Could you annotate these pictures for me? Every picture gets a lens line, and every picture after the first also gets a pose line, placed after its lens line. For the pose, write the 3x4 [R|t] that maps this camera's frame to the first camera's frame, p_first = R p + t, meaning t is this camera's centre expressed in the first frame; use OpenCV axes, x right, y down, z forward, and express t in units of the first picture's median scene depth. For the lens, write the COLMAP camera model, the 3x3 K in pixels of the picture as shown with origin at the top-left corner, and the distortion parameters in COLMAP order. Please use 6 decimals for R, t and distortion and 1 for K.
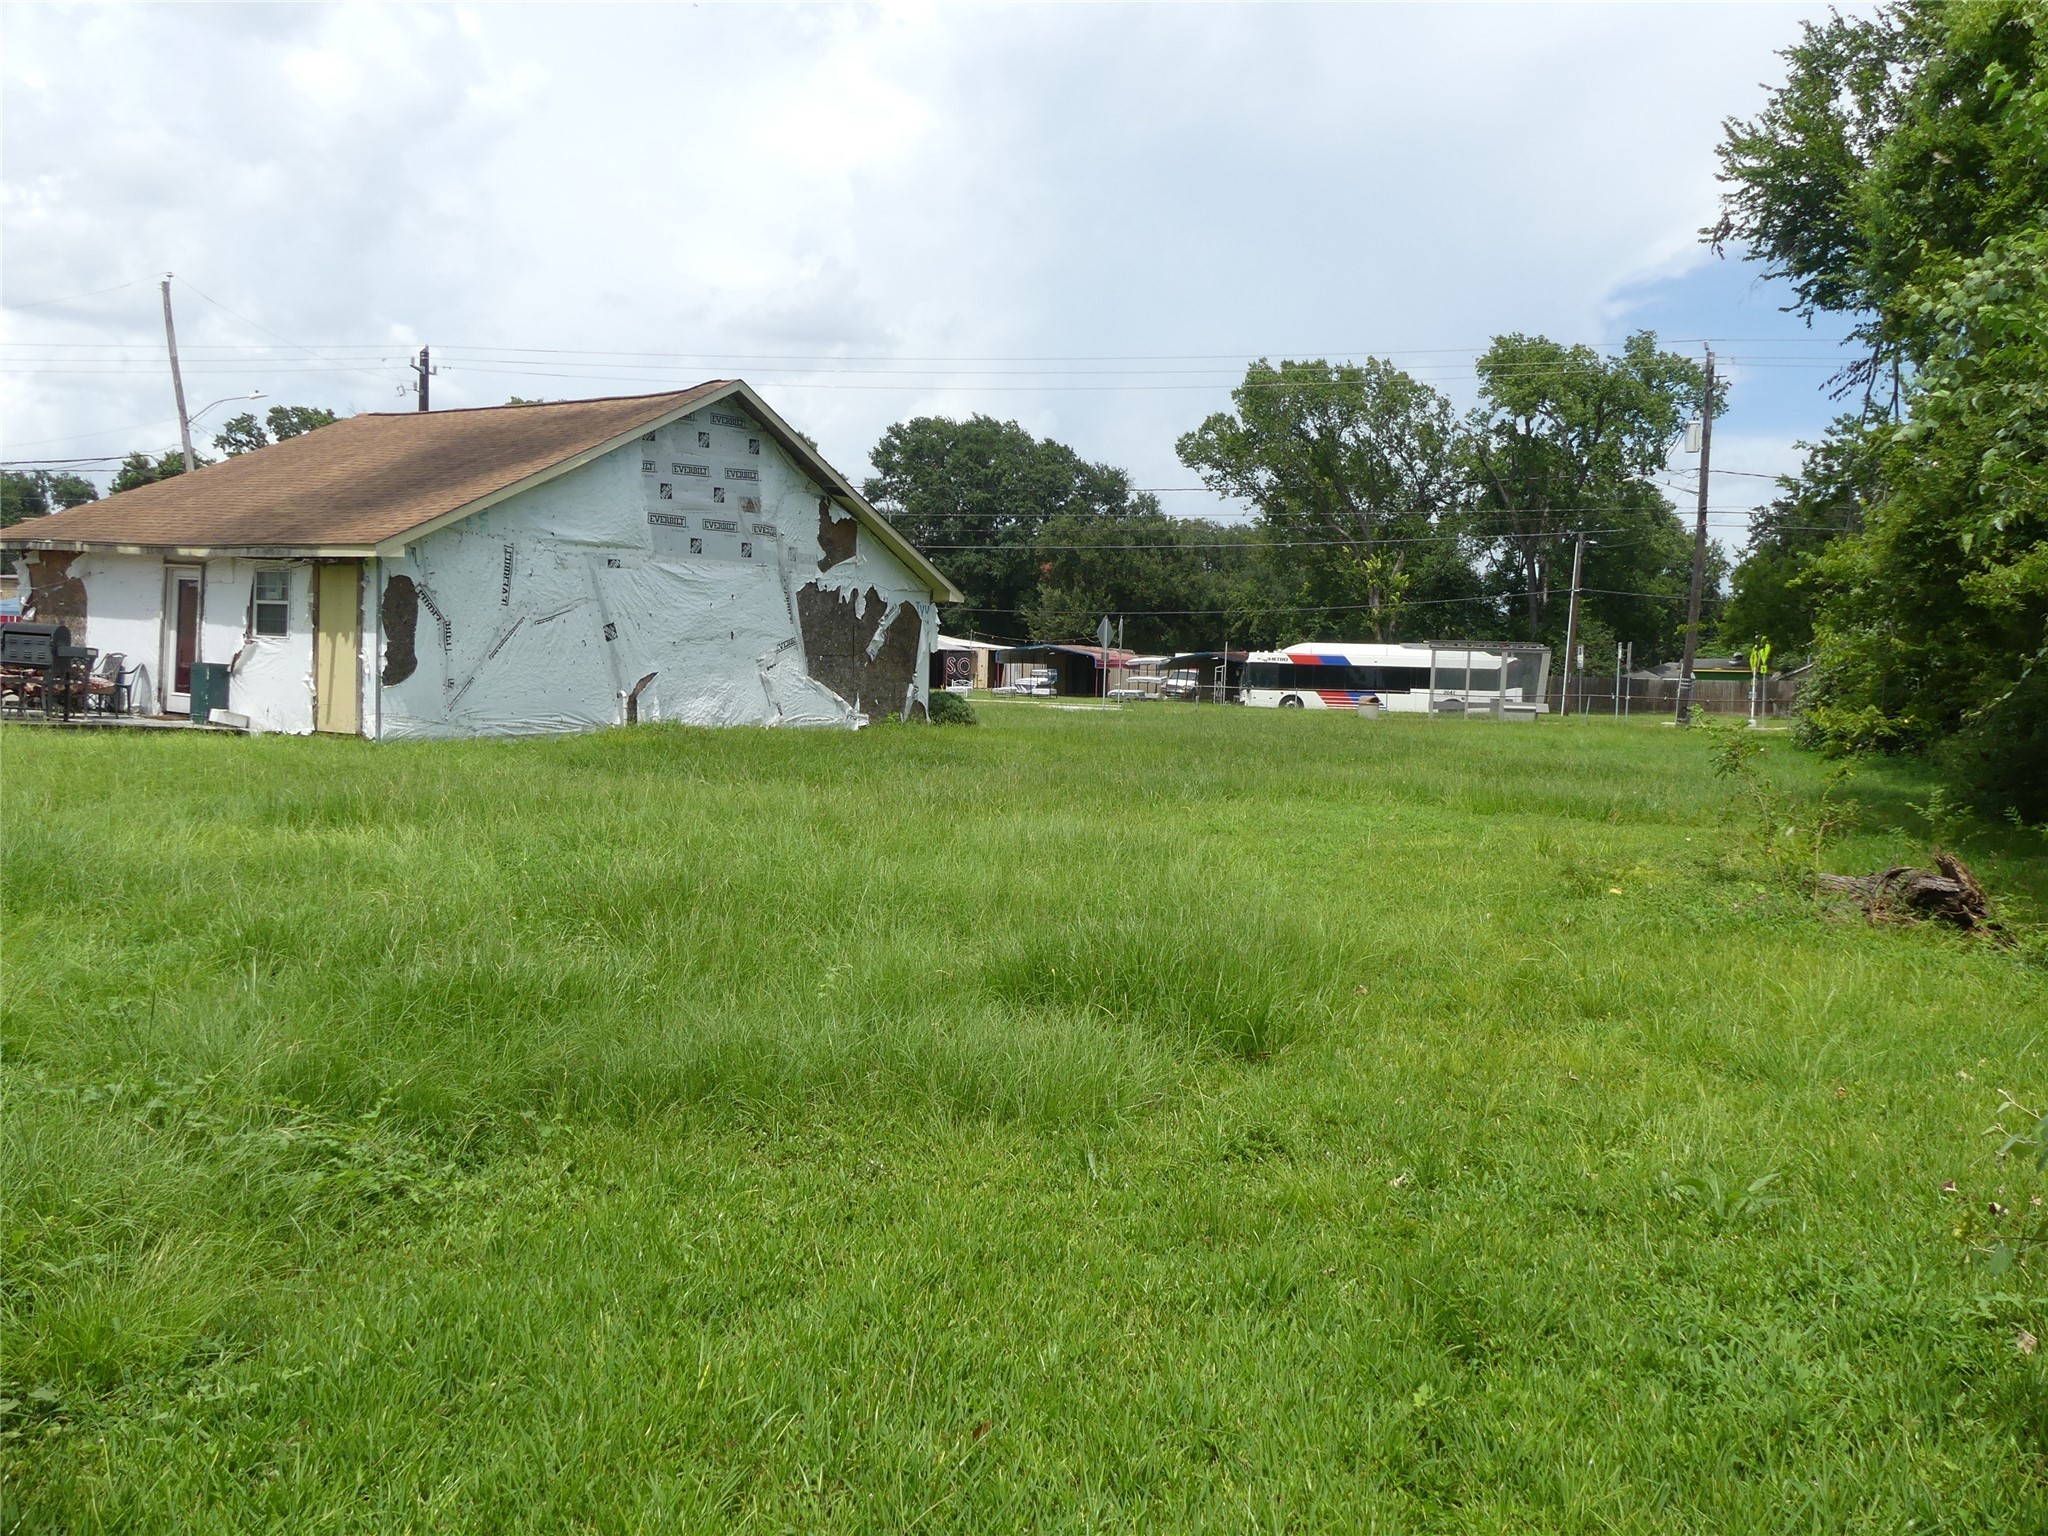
lens RADIAL K [[1540.0, 0, 1026.1], [0, 1540.0, 747.7], [0, 0, 1]] dist [0.009819, -0.002085]
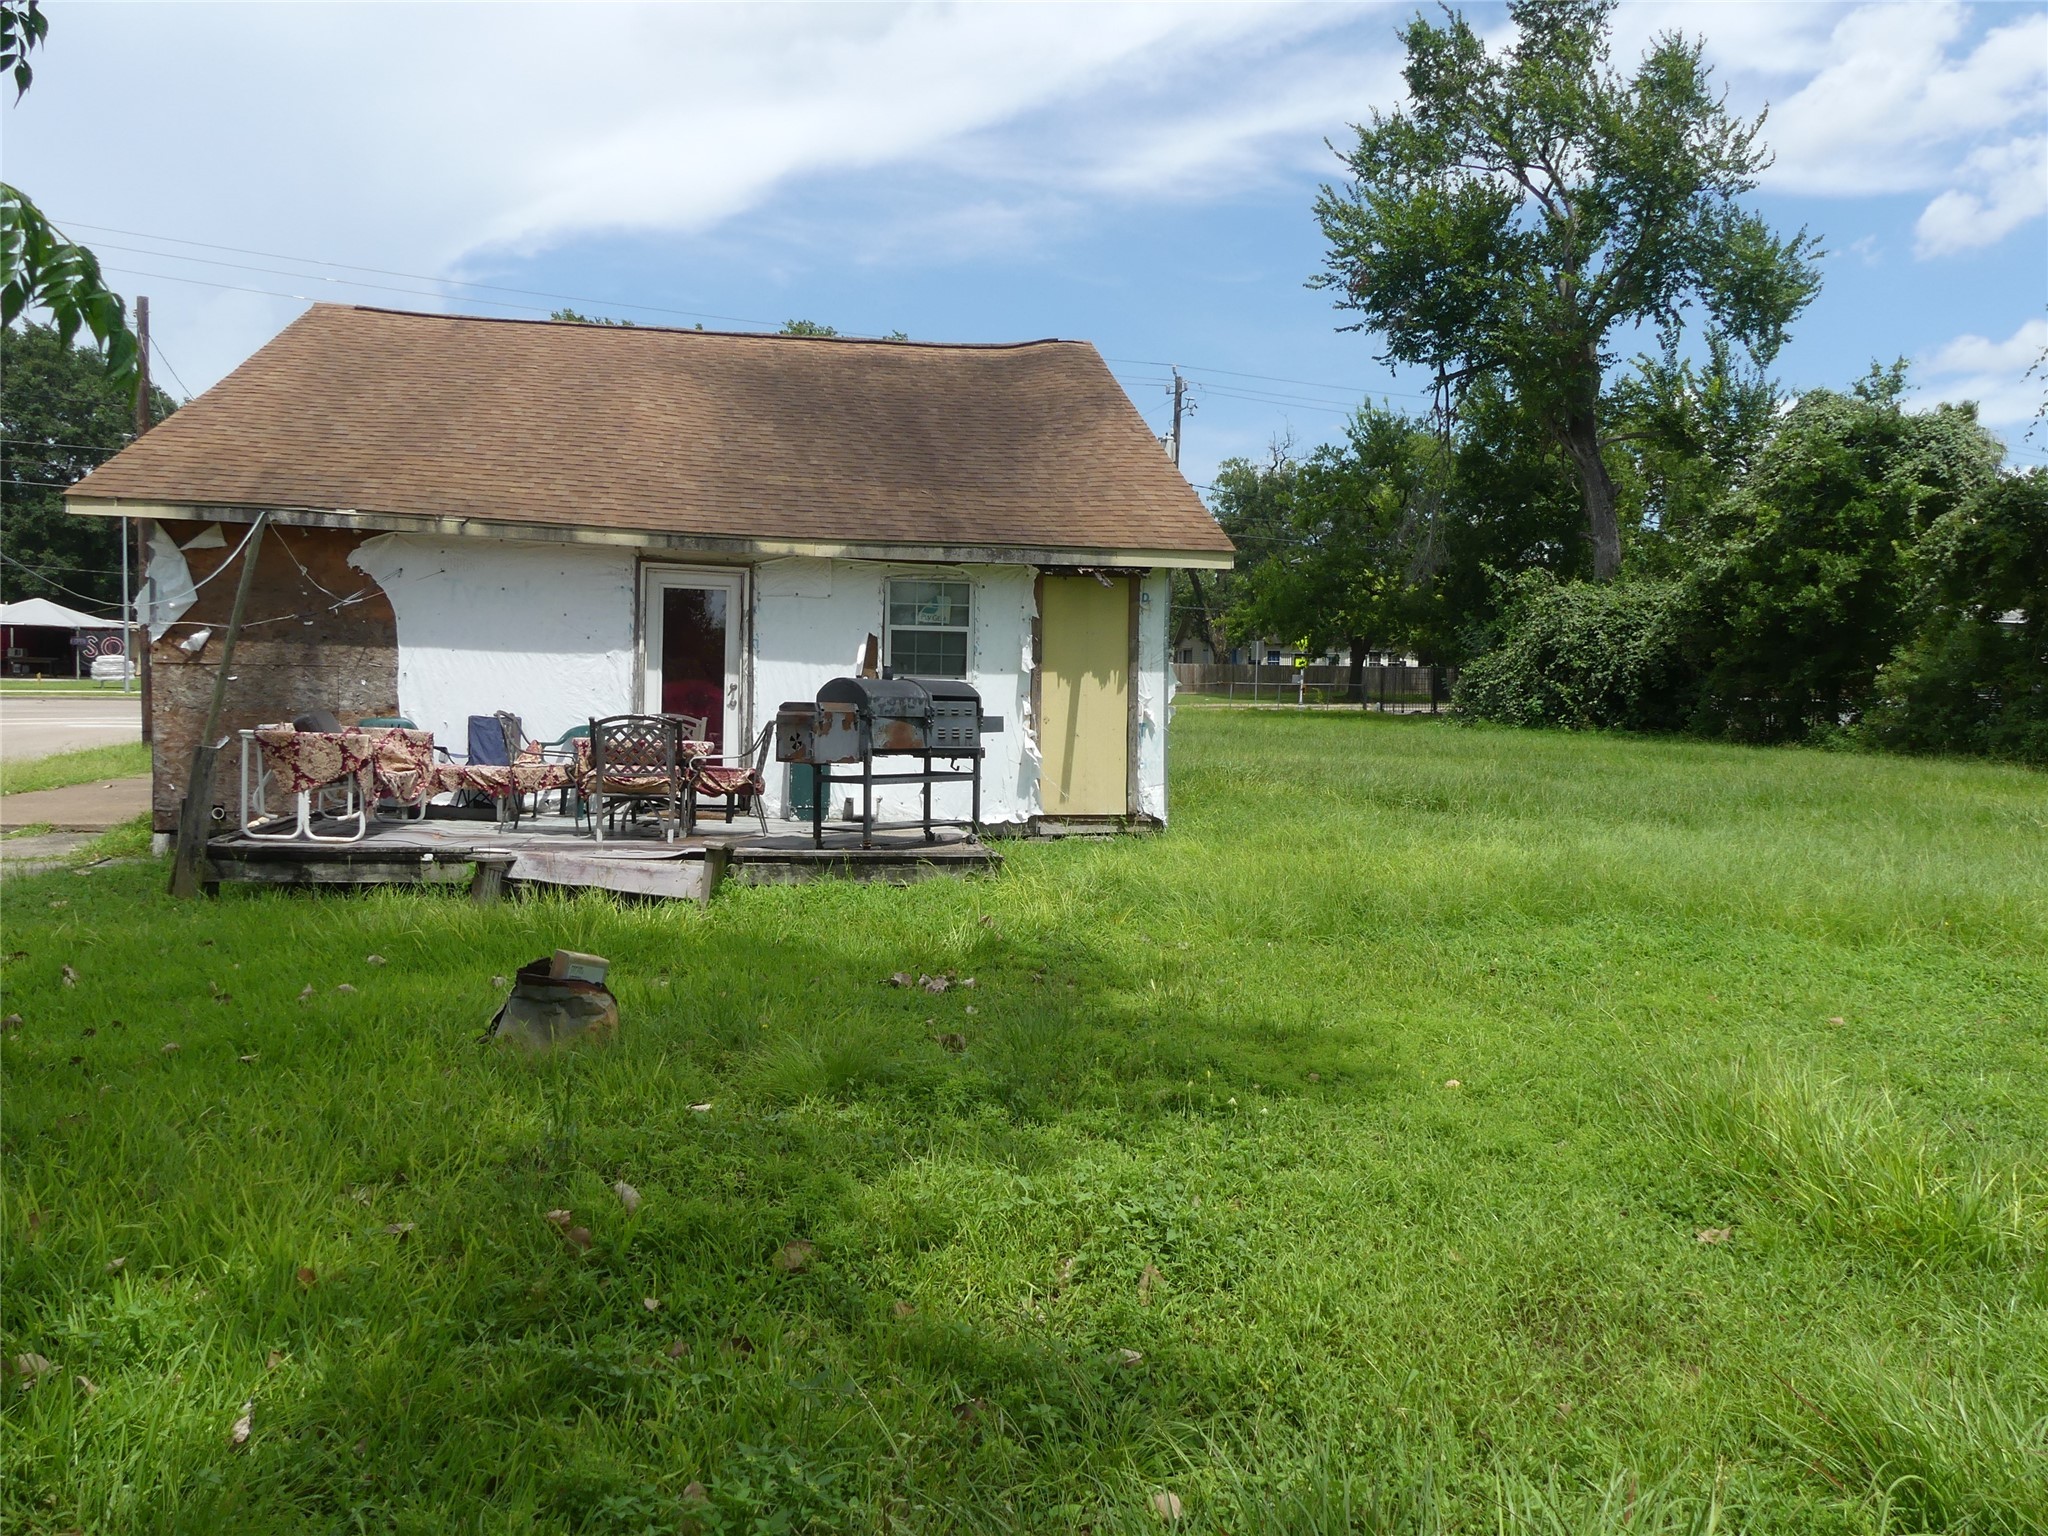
lens RADIAL K [[1540.0, 0, 1026.1], [0, 1540.0, 747.7], [0, 0, 1]] dist [0.009819, -0.002085]
pose [[0.740793, -0.063827, 0.668694, -0.851679], [0.048592, 0.997959, 0.041425, -0.064151], [-0.669974, 0.001806, 0.742382, 0.451770]]
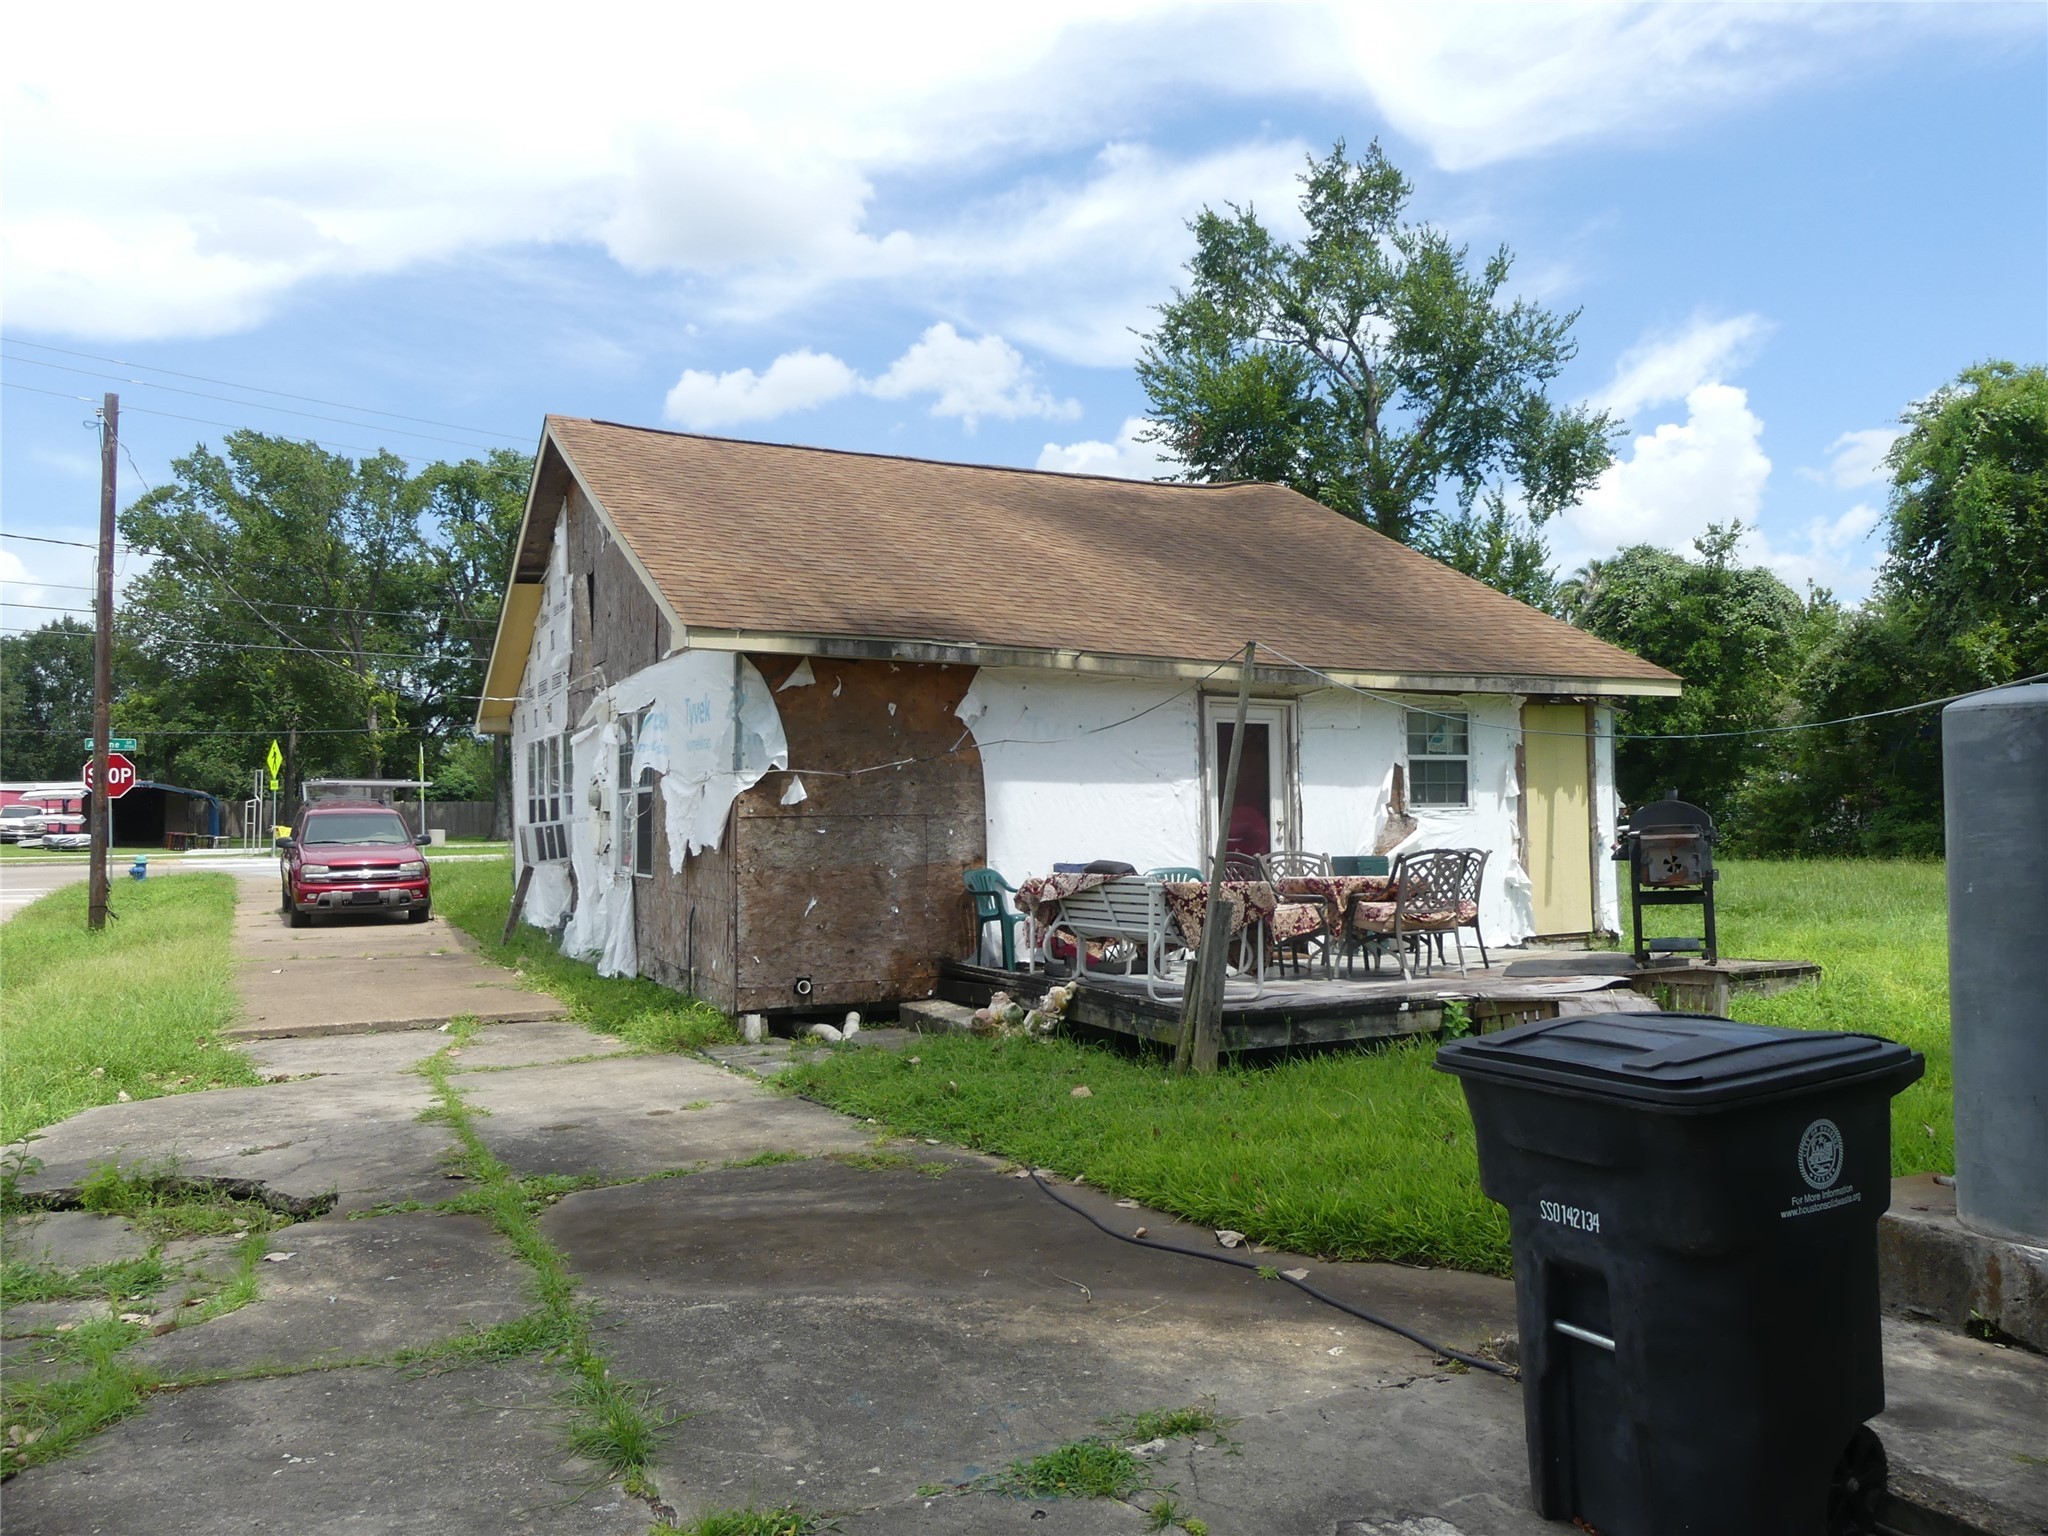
lens RADIAL K [[1540.0, 0, 1026.1], [0, 1540.0, 747.7], [0, 0, 1]] dist [0.009819, -0.002085]
pose [[0.487004, -0.016820, 0.873238, -1.093281], [0.085161, 0.995965, -0.028311, -0.088700], [-0.869238, 0.088153, 0.486471, 0.775759]]
